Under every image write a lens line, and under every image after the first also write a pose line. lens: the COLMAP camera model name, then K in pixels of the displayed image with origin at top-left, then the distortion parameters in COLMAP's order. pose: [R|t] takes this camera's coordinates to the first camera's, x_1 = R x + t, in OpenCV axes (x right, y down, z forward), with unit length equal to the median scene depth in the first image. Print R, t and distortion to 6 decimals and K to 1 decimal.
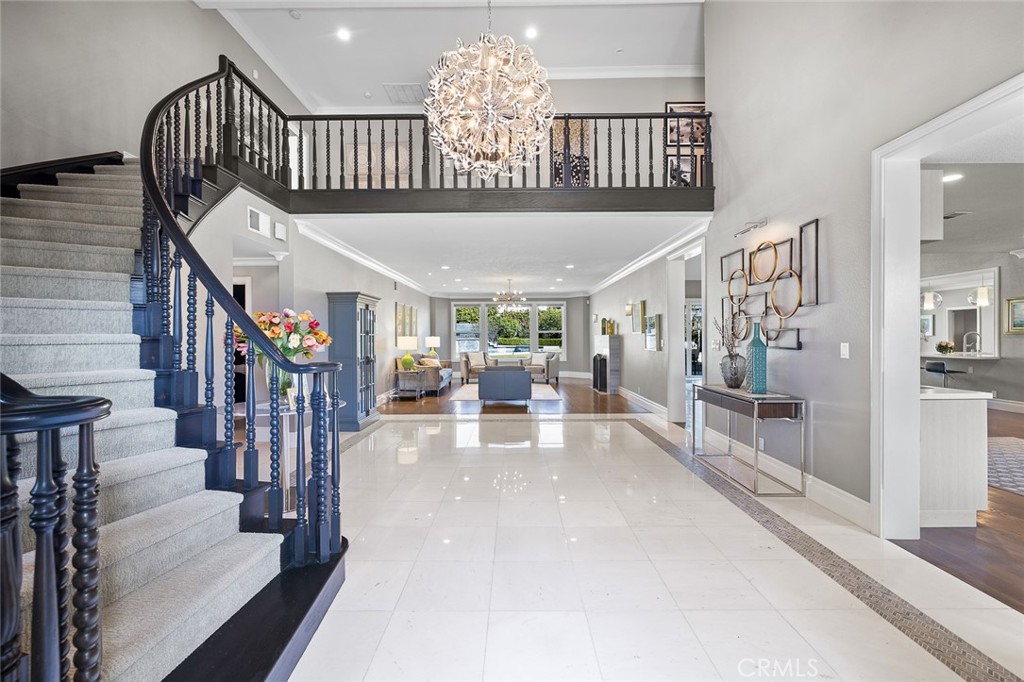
lens RADIAL K [[439.8, 0, 513.3], [0, 439.8, 340.6], [0, 0, 1]] dist [0.003316, -0.000091]
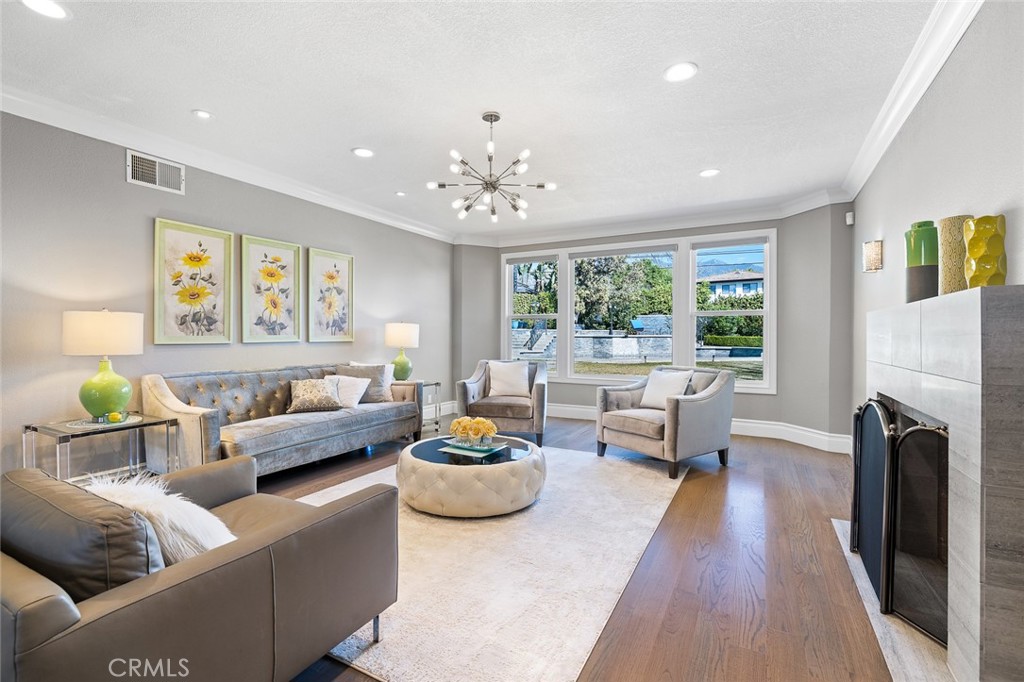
lens RADIAL K [[469.5, 0, 511.4], [0, 469.5, 340.5], [0, 0, 1]] dist [-0.000407, 0.000038]
pose [[0.885221, 0.009673, -0.465070, 0.111253], [-0.008095, 0.999953, 0.005389, 0.003058], [0.465100, -0.001006, 0.885258, 0.573162]]
